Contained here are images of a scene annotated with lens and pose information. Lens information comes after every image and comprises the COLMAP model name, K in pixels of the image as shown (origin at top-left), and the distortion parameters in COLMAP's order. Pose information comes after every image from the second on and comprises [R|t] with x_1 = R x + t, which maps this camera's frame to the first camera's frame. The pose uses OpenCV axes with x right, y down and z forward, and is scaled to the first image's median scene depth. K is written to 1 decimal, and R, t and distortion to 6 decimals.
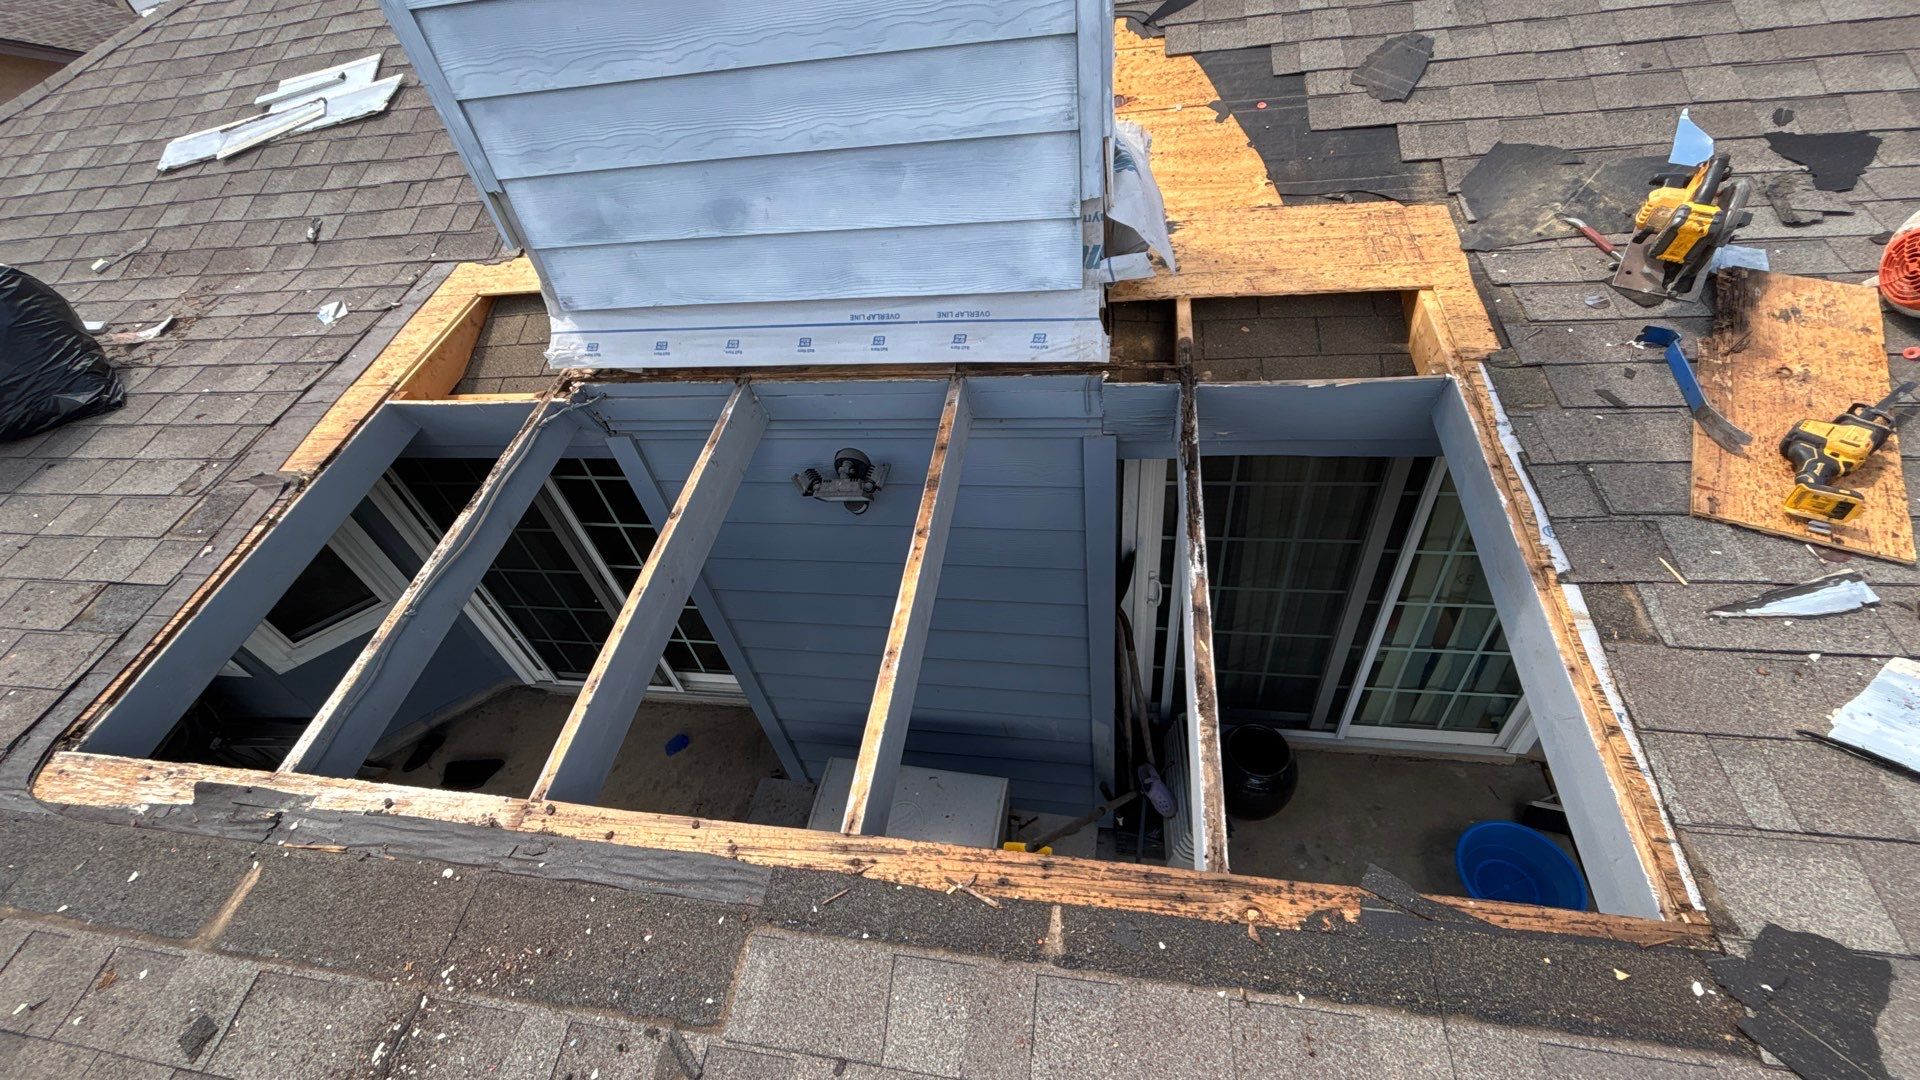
lens RADIAL K [[771.7, 0, 962.6], [0, 771.7, 540.6], [0, 0, 1]] dist [-0.001522, 0.000749]
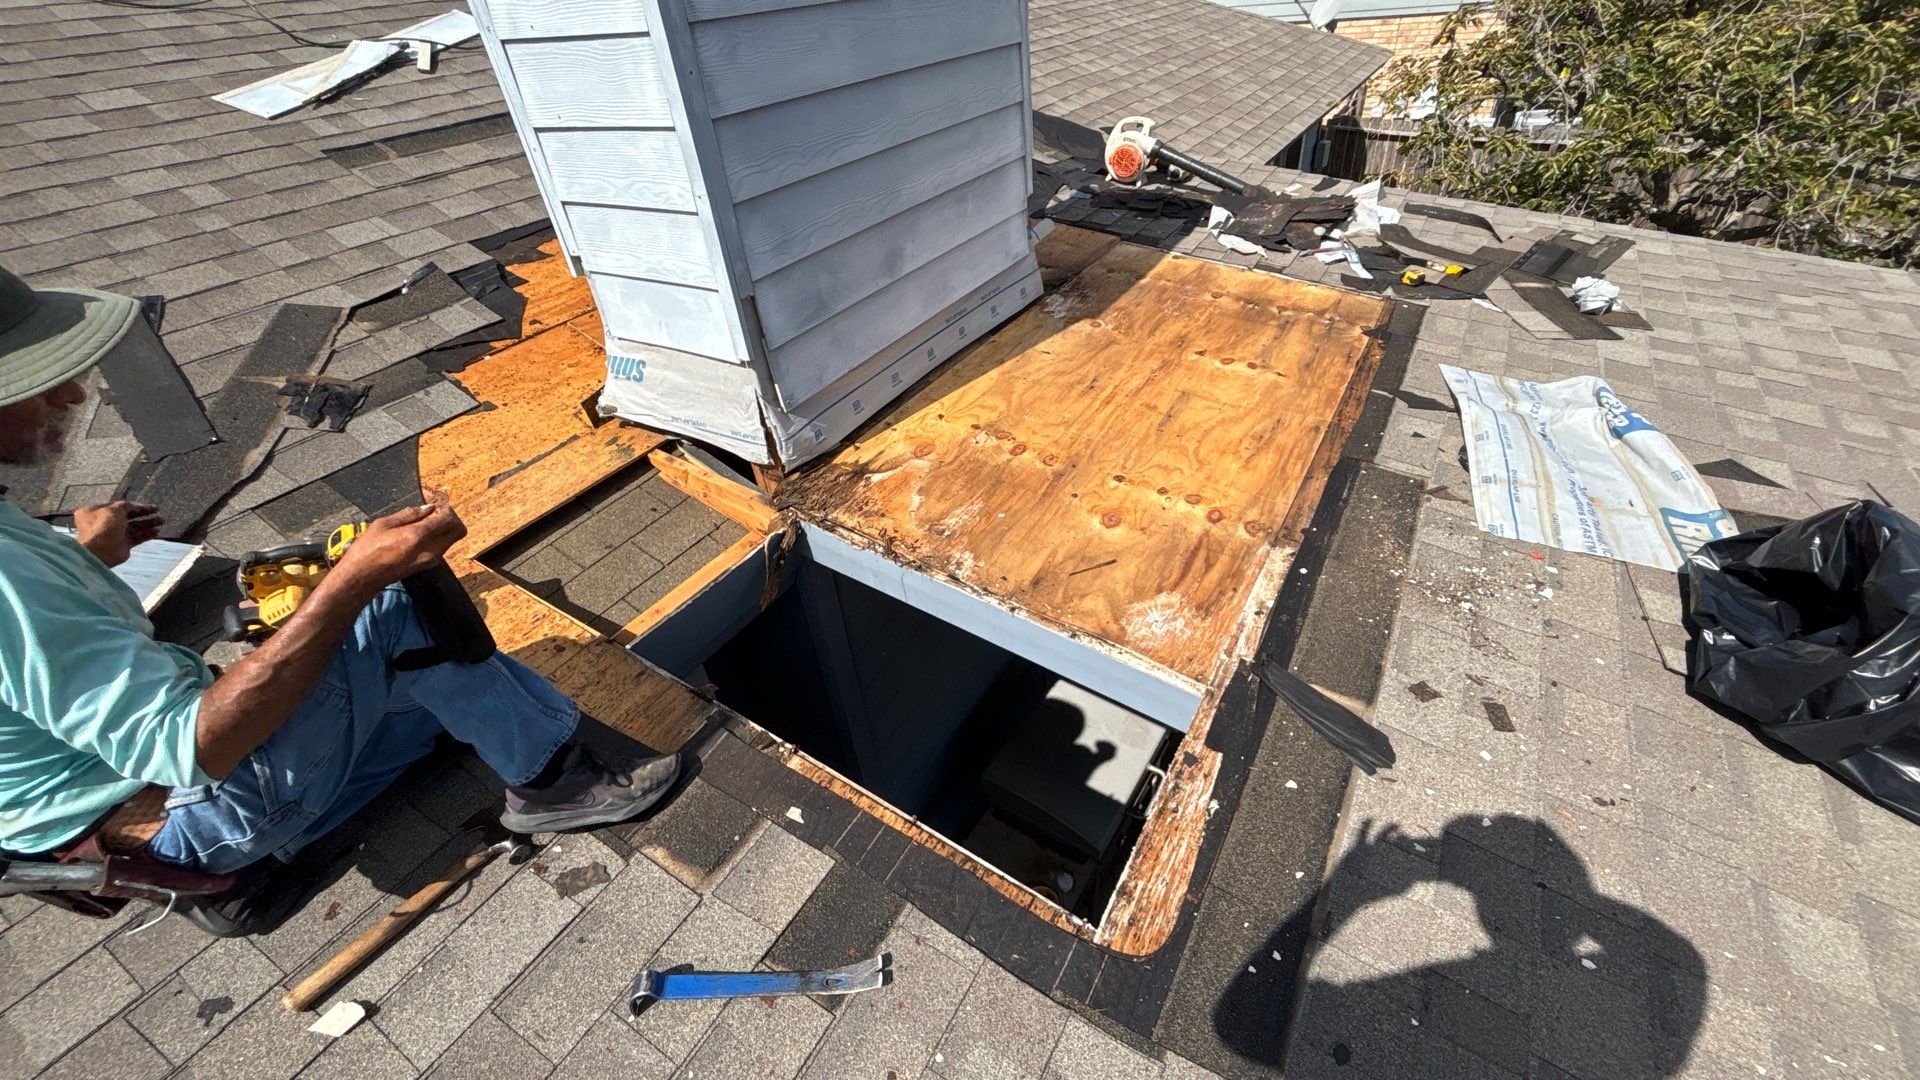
lens RADIAL K [[771.7, 0, 964.7], [0, 771.7, 542.7], [0, 0, 1]] dist [-0.001522, 0.000749]
pose [[0.377196, -0.476008, 0.794443, -1.526894], [0.666826, 0.734873, 0.123711, -0.173669], [-0.642702, 0.483092, 0.594606, 0.420495]]
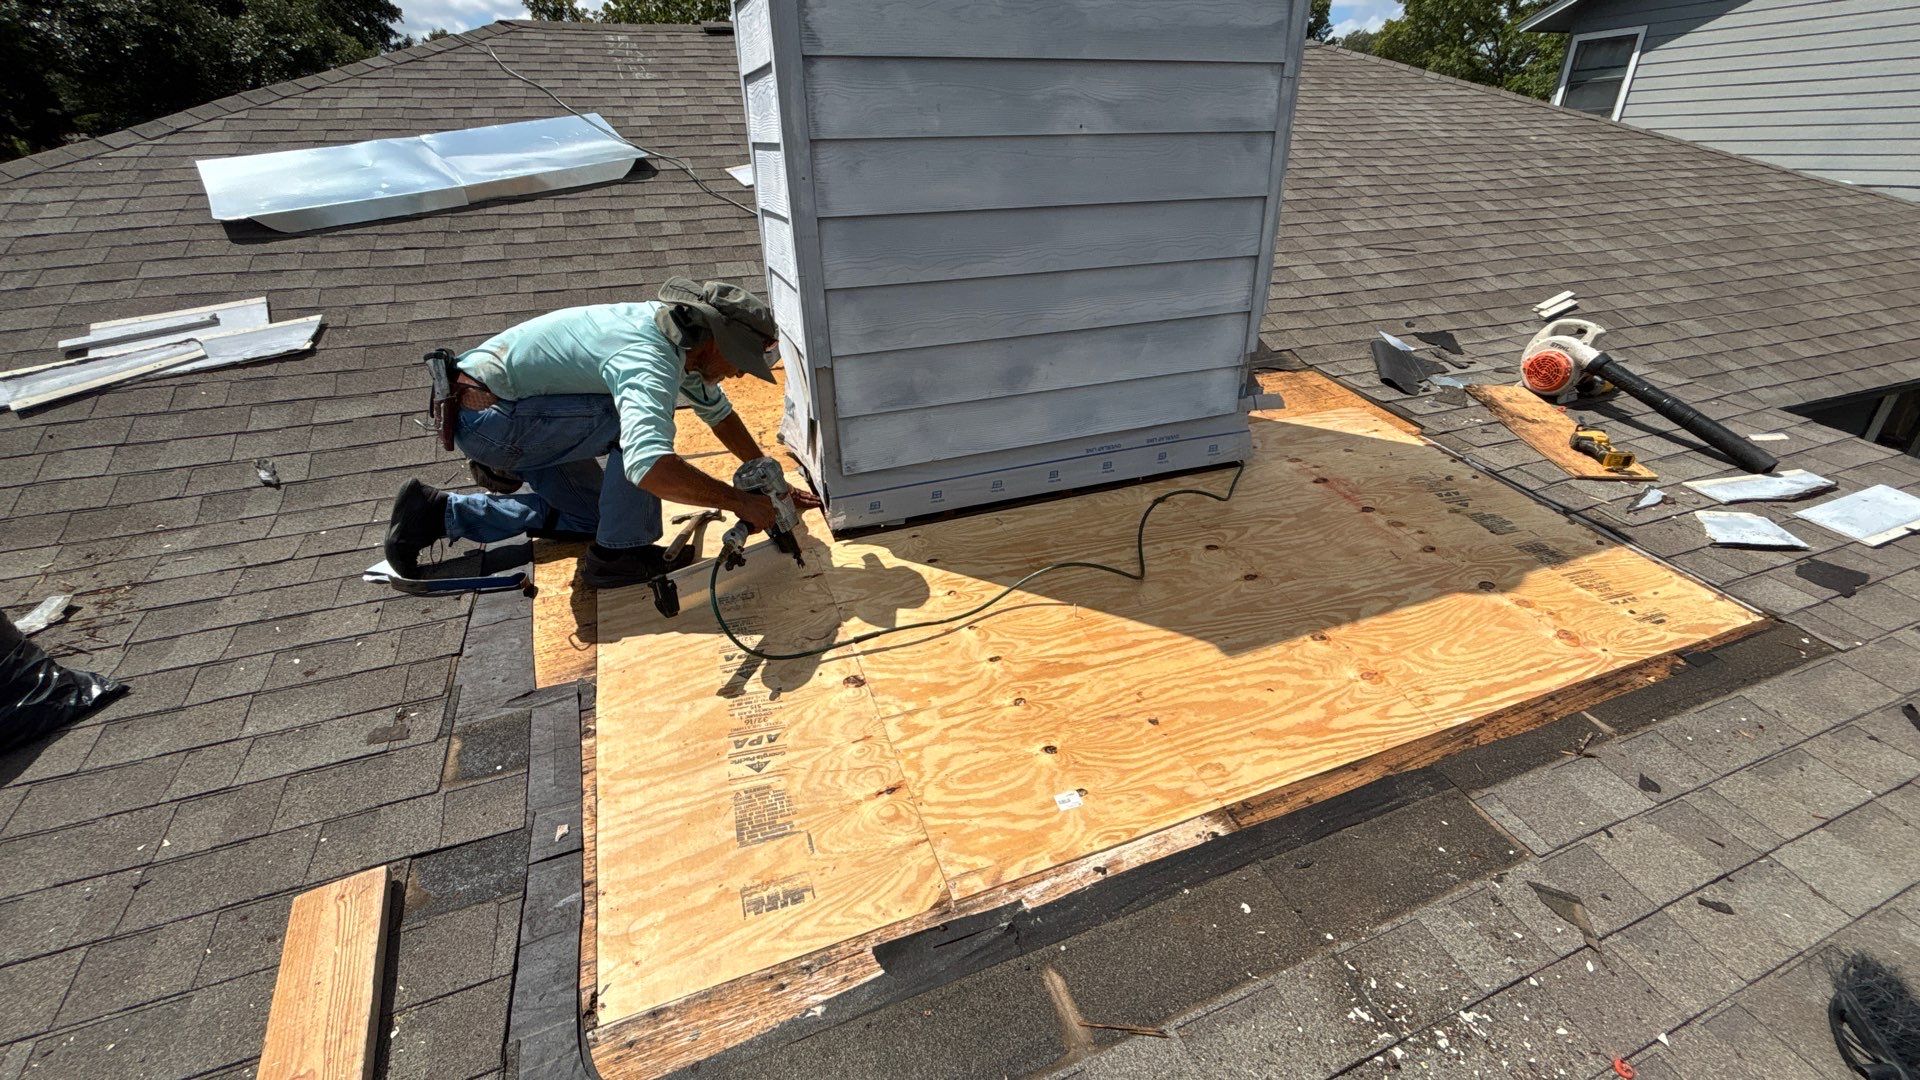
lens RADIAL K [[771.7, 0, 958.2], [0, 771.7, 549.1], [0, 0, 1]] dist [-0.001522, 0.000749]
pose [[0.855101, -0.138836, 0.499526, -1.103013], [0.288559, 0.927905, -0.236064, 0.114566], [-0.430738, 0.346001, 0.833515, 0.088435]]
